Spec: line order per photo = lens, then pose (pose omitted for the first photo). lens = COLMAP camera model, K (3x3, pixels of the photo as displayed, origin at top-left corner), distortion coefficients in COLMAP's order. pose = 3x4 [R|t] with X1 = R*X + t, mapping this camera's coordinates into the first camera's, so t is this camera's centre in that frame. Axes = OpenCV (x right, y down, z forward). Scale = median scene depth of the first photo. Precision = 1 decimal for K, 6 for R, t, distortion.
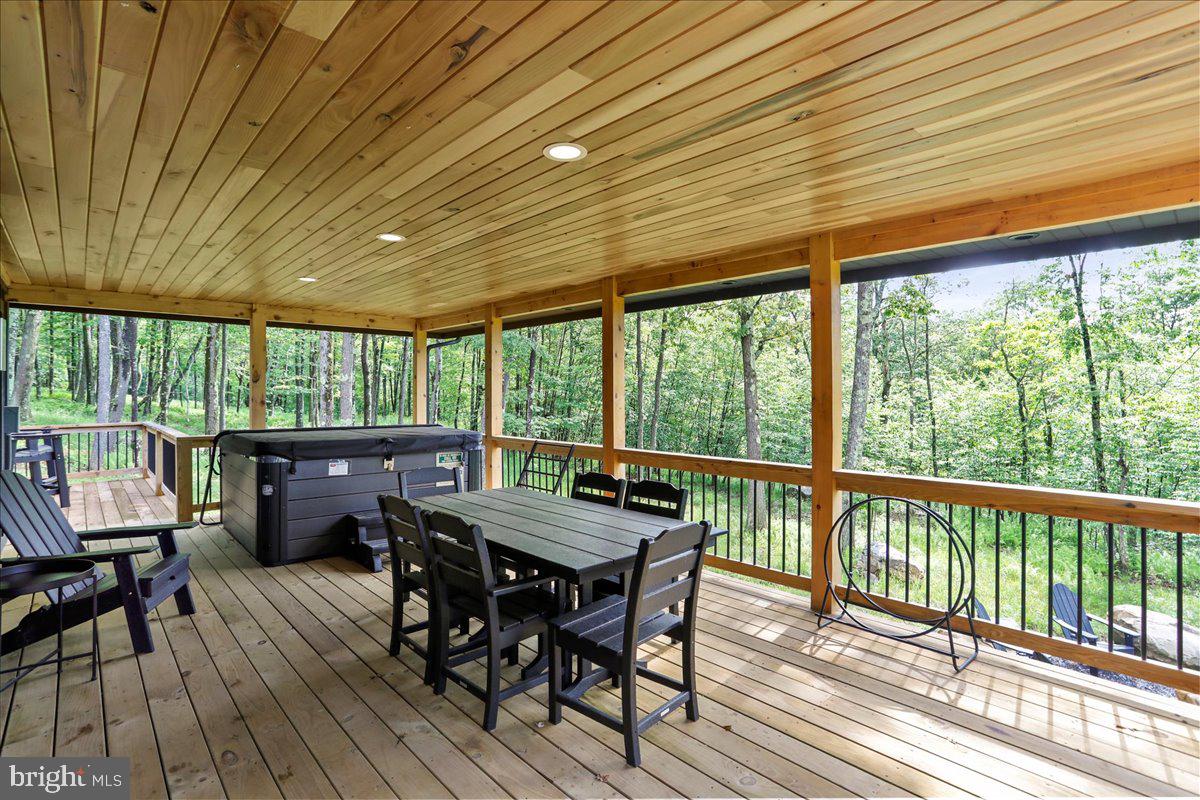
lens RADIAL K [[578.5, 0, 602.3], [0, 578.5, 389.0], [0, 0, 1]] dist [-0.039290, 0.000704]
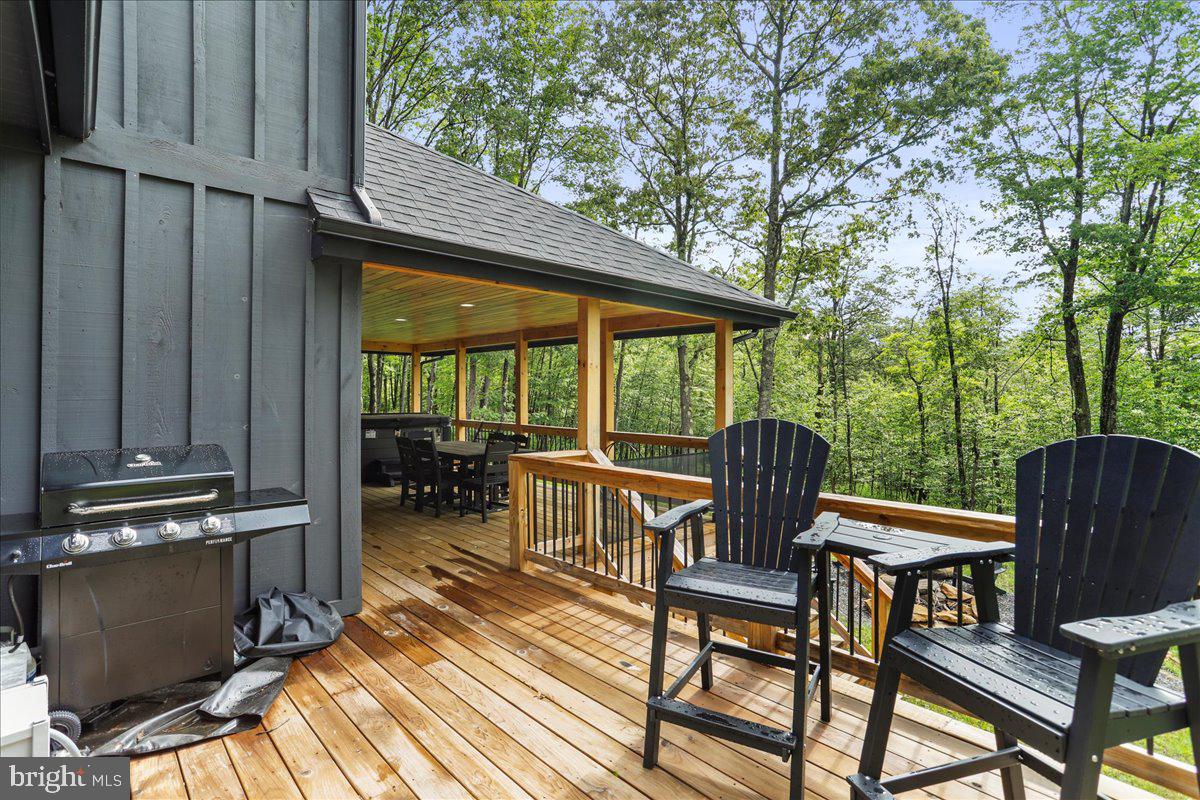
lens RADIAL K [[578.5, 0, 602.3], [0, 578.5, 389.0], [0, 0, 1]] dist [-0.039290, 0.000704]
pose [[0.999992, 0.003953, 0.000356, 0.204788], [-0.003953, 0.999990, 0.001997, -0.010148], [-0.000348, -0.001999, 0.999998, -0.611344]]
